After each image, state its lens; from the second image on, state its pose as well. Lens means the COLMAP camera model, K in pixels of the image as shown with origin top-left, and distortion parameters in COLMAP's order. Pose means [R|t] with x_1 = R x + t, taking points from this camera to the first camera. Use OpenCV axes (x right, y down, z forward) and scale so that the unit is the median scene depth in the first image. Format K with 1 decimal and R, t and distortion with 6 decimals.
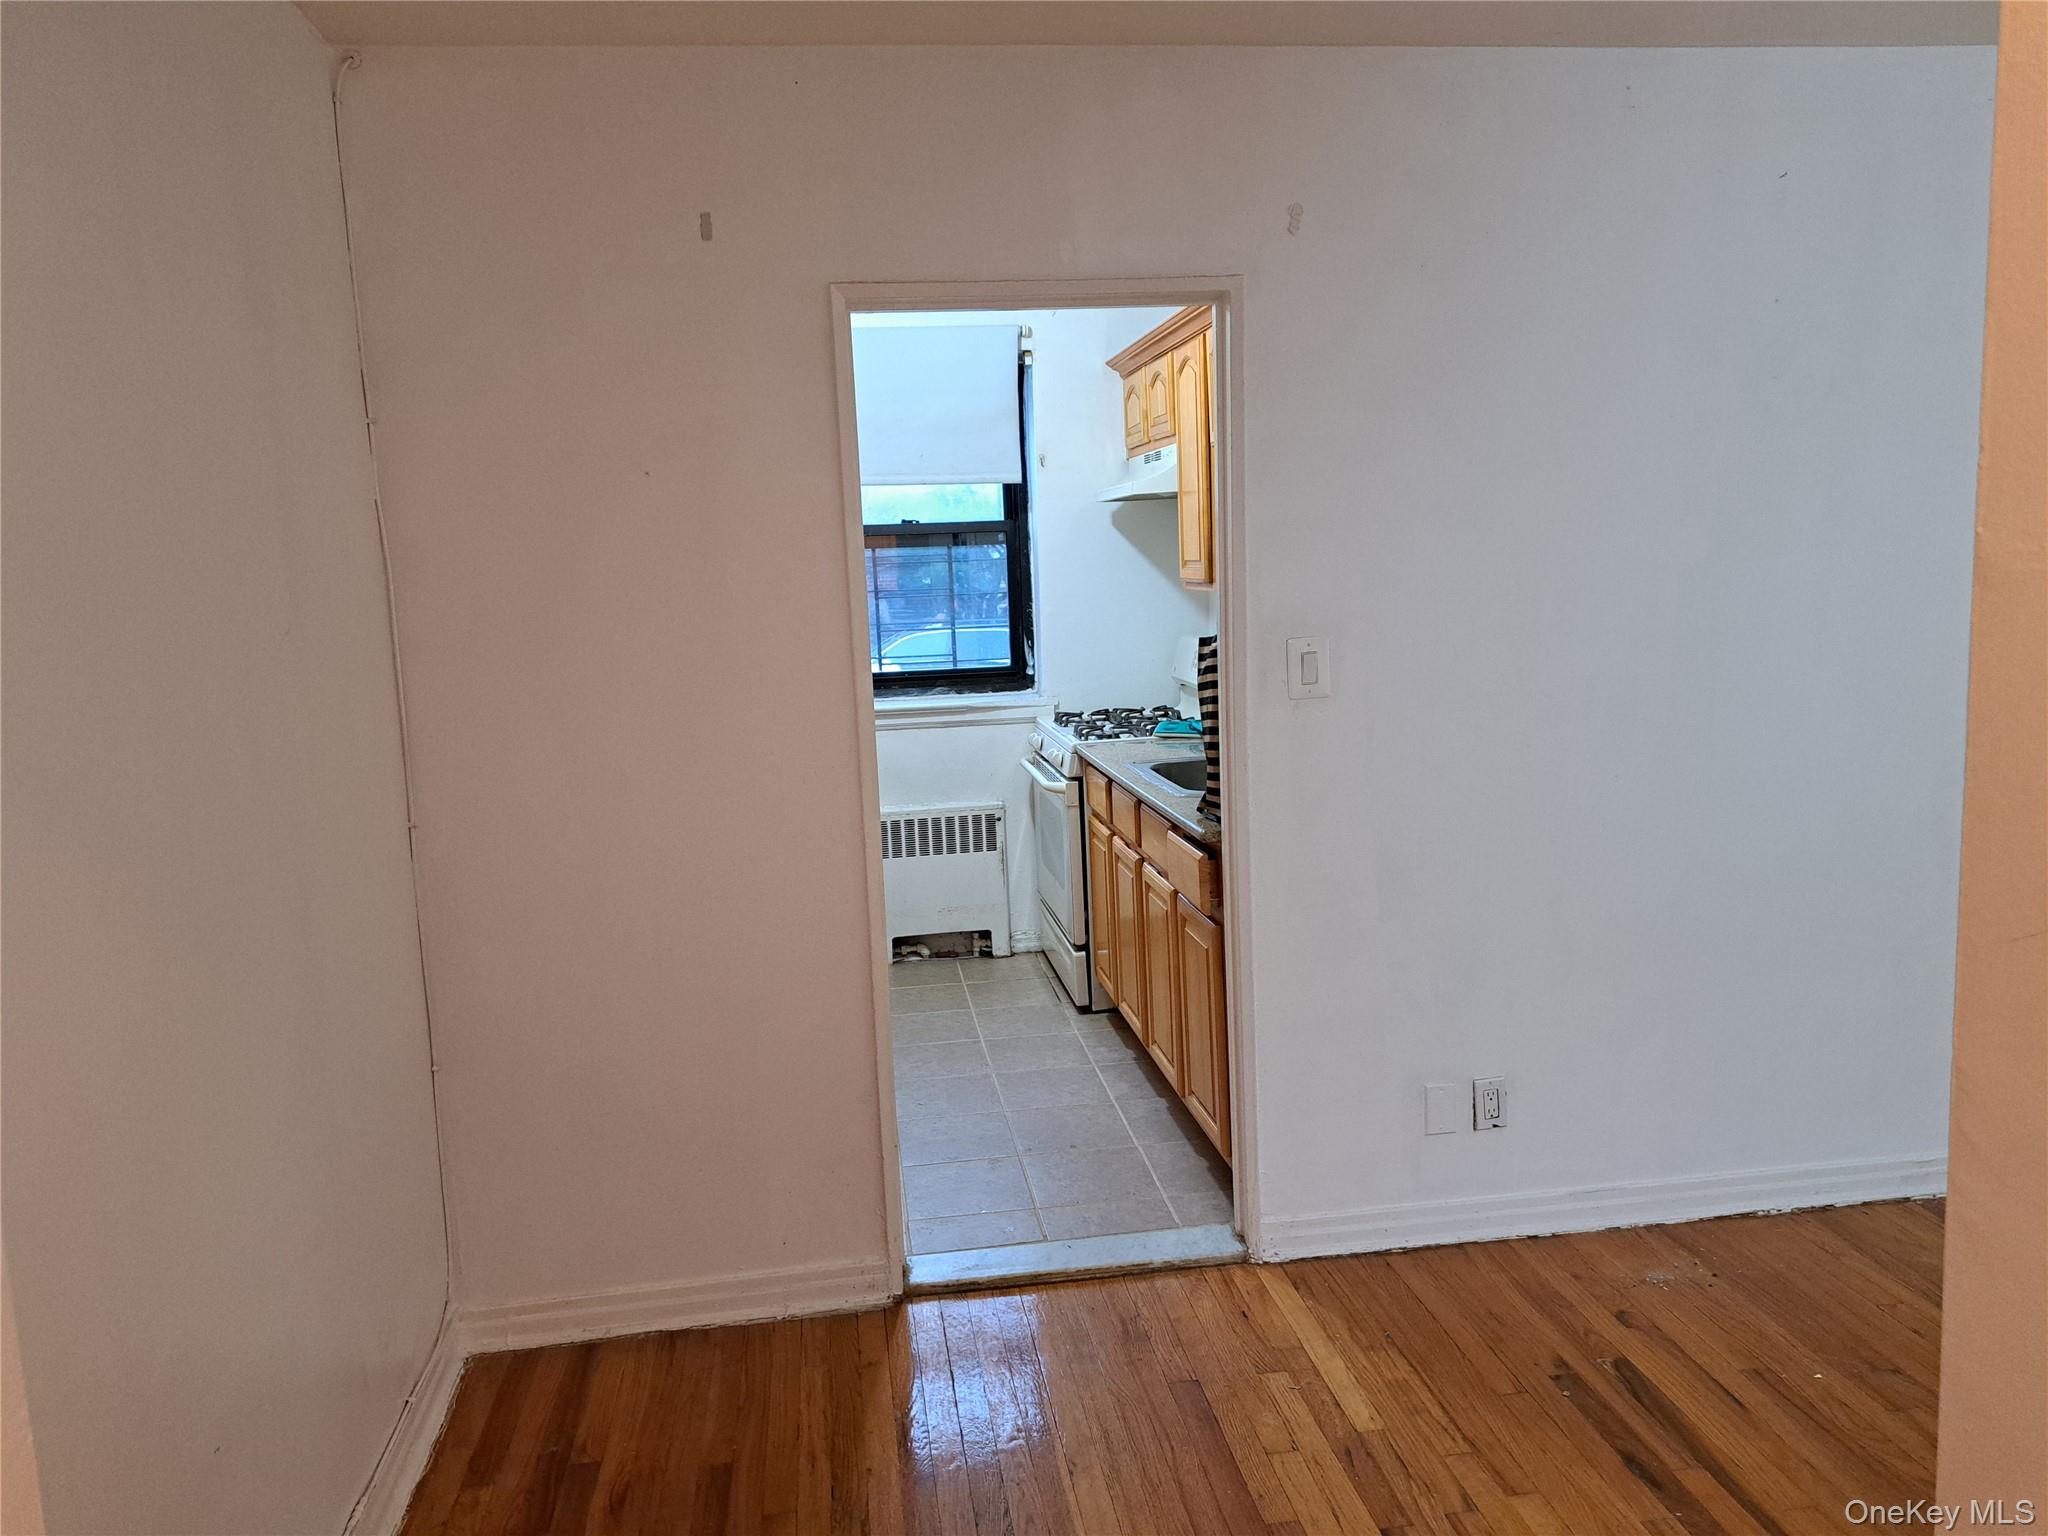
lens RADIAL K [[1474.6, 0, 1033.6], [0, 1474.6, 752.7], [0, 0, 1]] dist [0.061196, -0.045403]
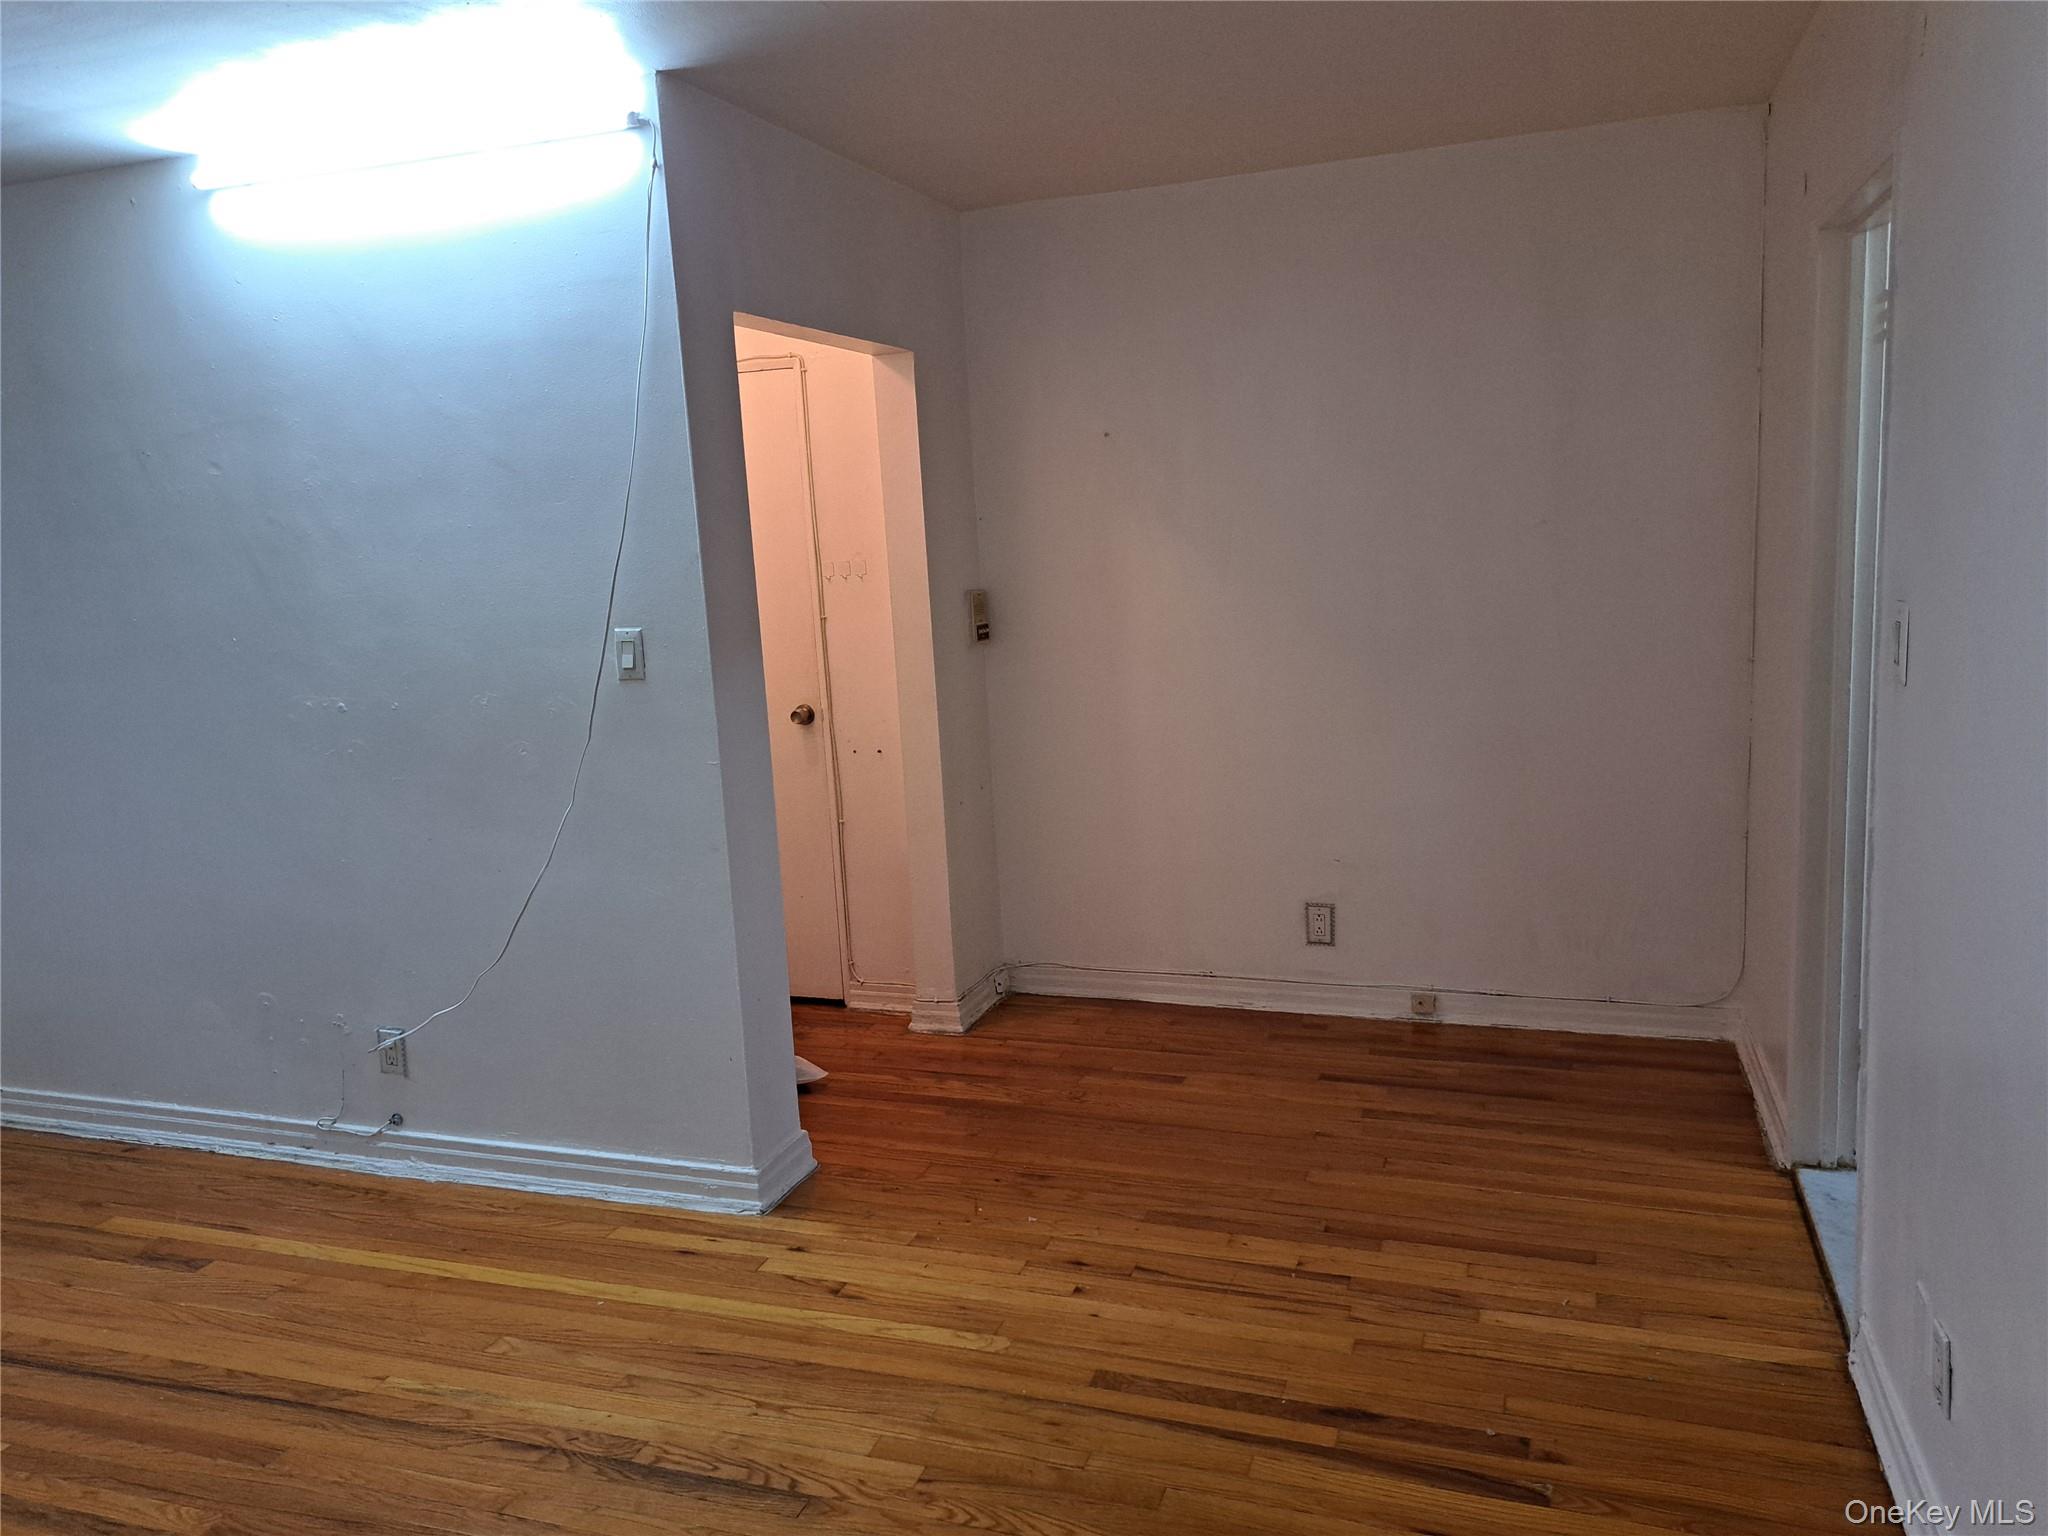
lens RADIAL K [[1474.6, 0, 1034.4], [0, 1474.6, 761.1], [0, 0, 1]] dist [0.061196, -0.045403]
pose [[-0.452441, 0.206410, -0.867578, 0.995436], [-0.042132, 0.966812, 0.251991, -0.163130], [0.890798, 0.150564, -0.428729, 0.894660]]
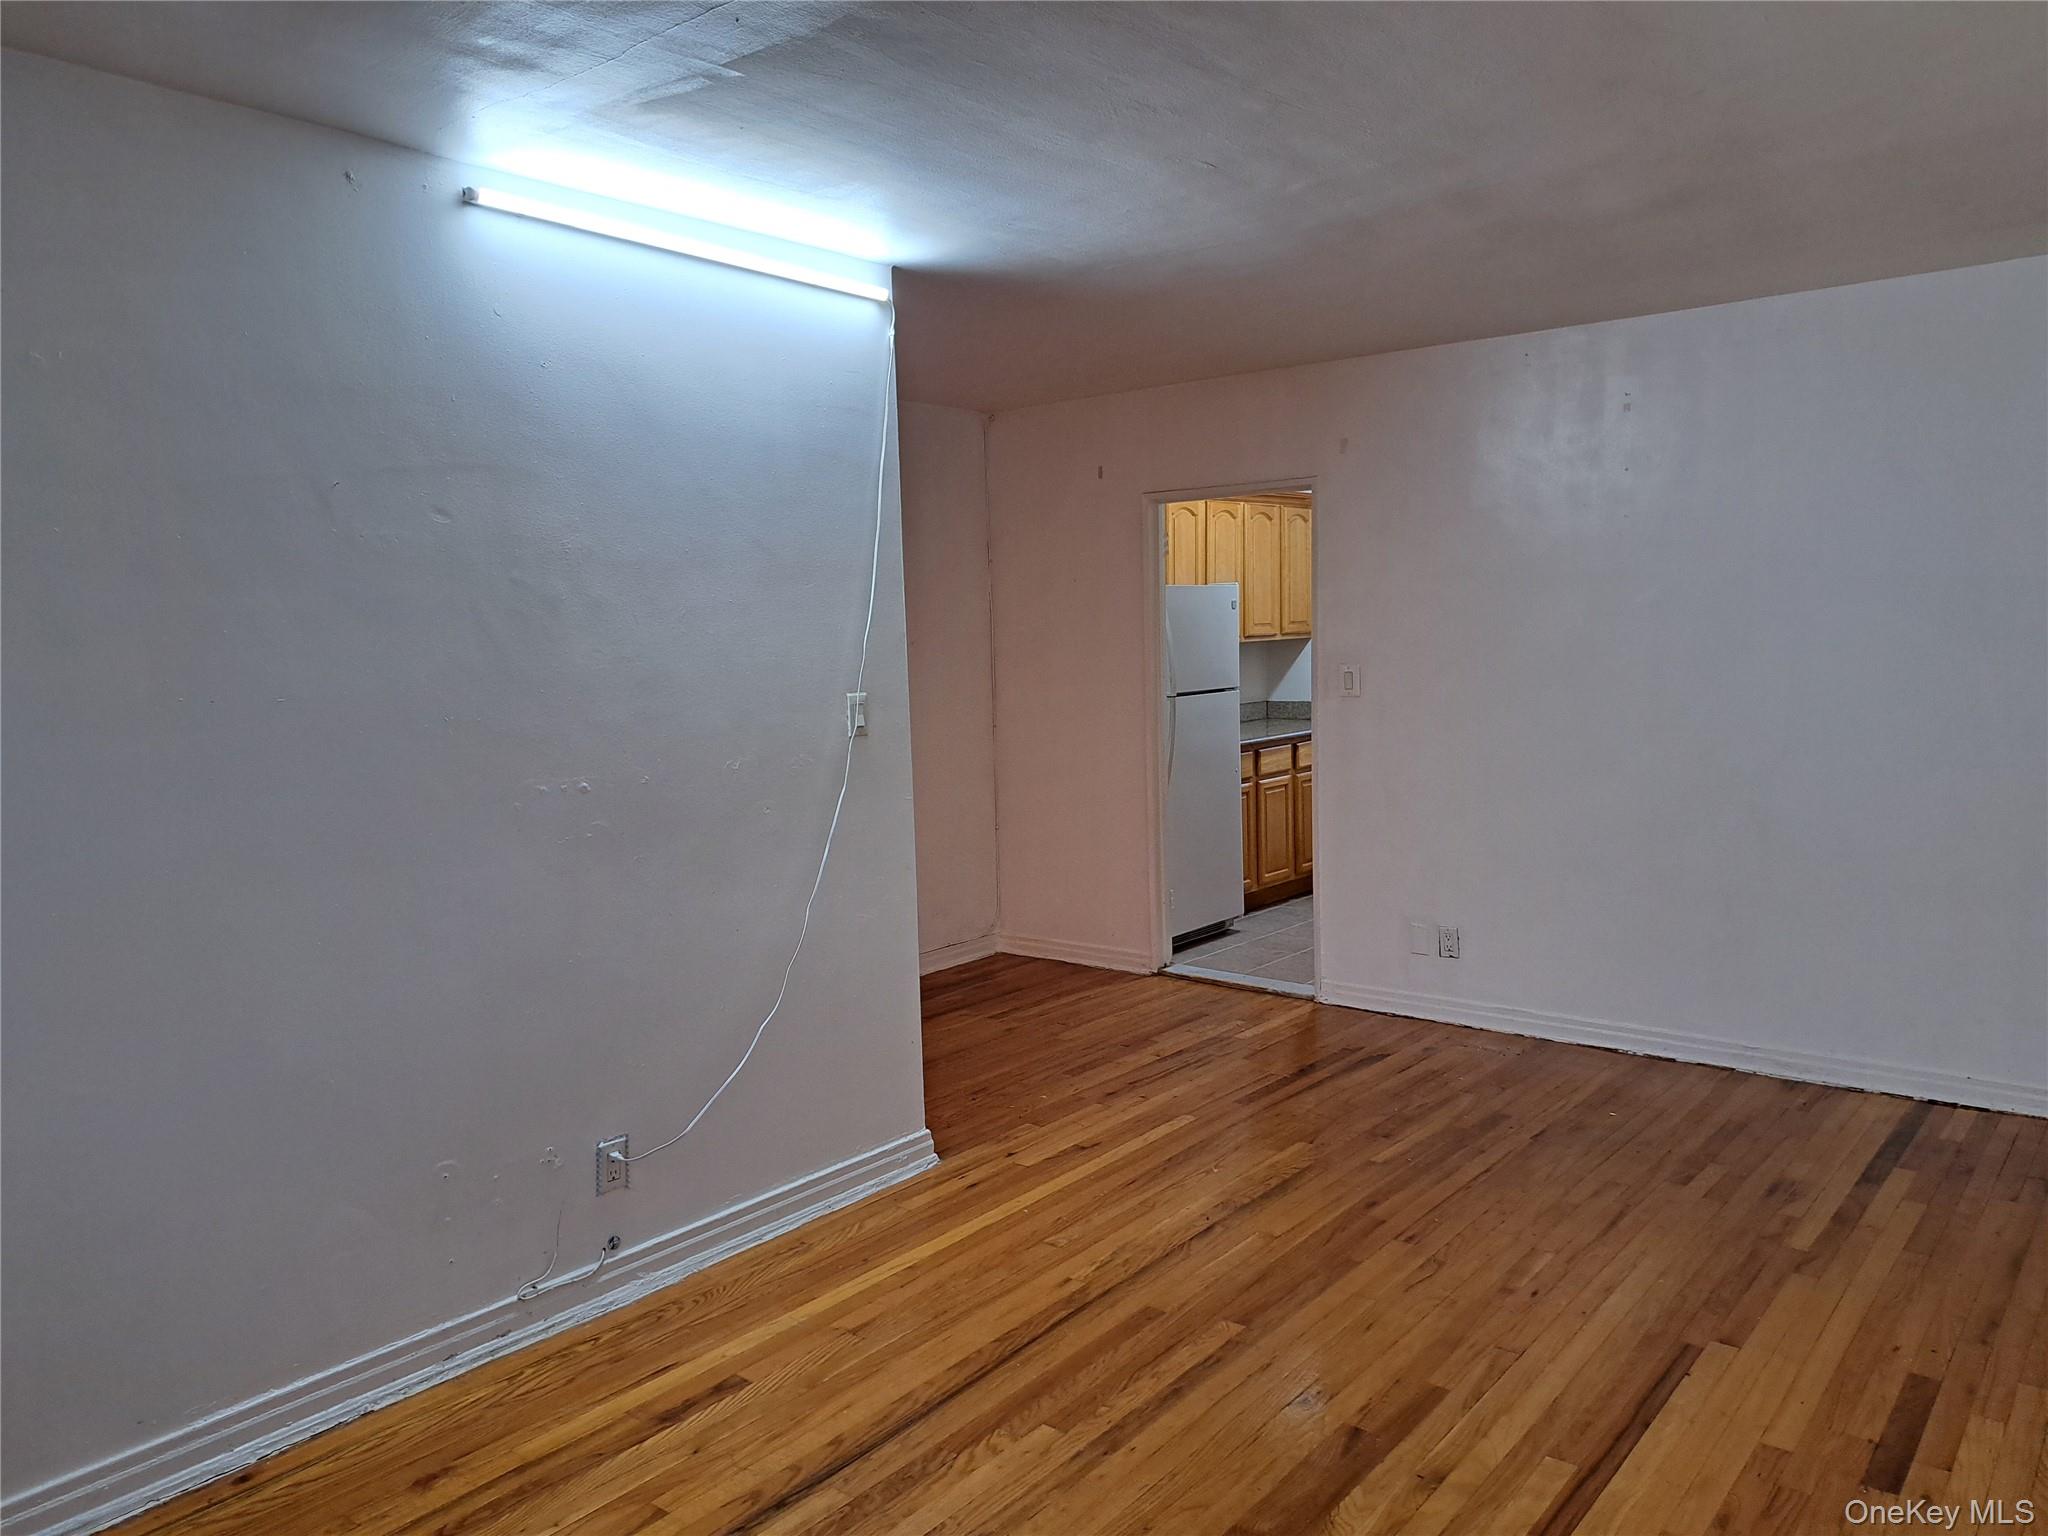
lens RADIAL K [[1474.6, 0, 1021.4], [0, 1474.6, 772.8], [0, 0, 1]] dist [0.061196, -0.045403]
pose [[0.685258, 0.097369, -0.721762, 1.194294], [-0.098434, 0.994312, 0.040681, 0.020947], [0.721617, 0.043169, 0.690945, -0.548533]]
